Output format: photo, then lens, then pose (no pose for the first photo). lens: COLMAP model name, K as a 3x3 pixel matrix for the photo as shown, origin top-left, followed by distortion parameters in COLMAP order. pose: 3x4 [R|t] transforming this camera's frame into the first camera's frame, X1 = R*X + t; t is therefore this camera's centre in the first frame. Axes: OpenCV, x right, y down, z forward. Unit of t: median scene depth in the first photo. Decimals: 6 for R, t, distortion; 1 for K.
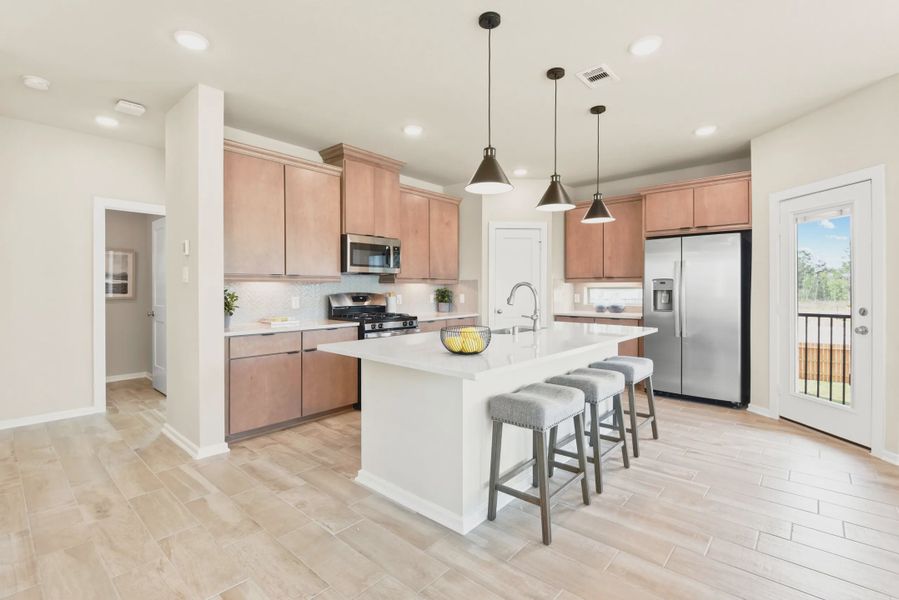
lens RADIAL K [[411.0, 0, 450.5], [0, 411.0, 293.1], [0, 0, 1]] dist [0.000669, -0.002811]
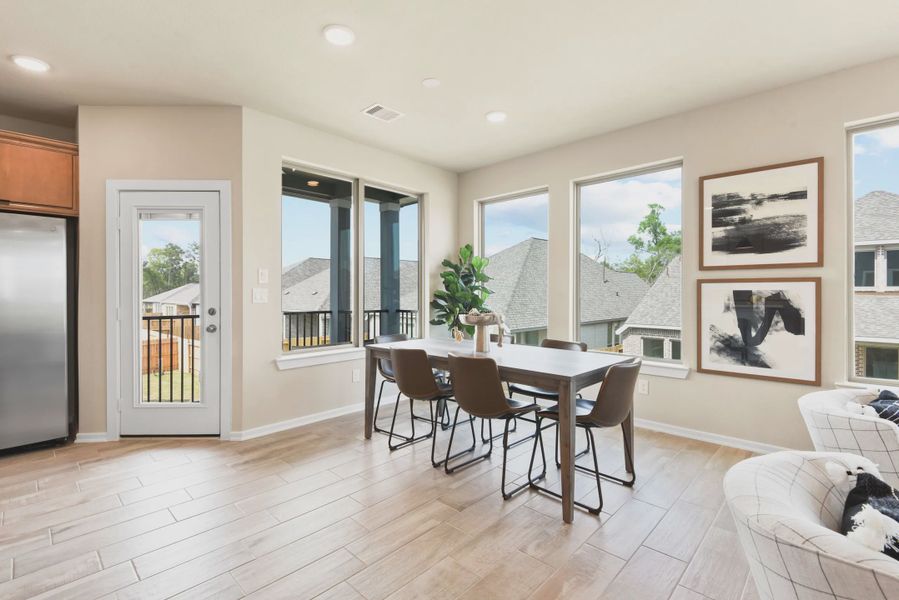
lens RADIAL K [[411.0, 0, 443.0], [0, 411.0, 293.2], [0, 0, 1]] dist [0.000669, -0.002811]
pose [[0.051165, -0.000155, 0.998690, -0.044002], [0.011394, 0.999935, -0.000429, 0.004206], [-0.998625, 0.011401, 0.051163, 0.295649]]
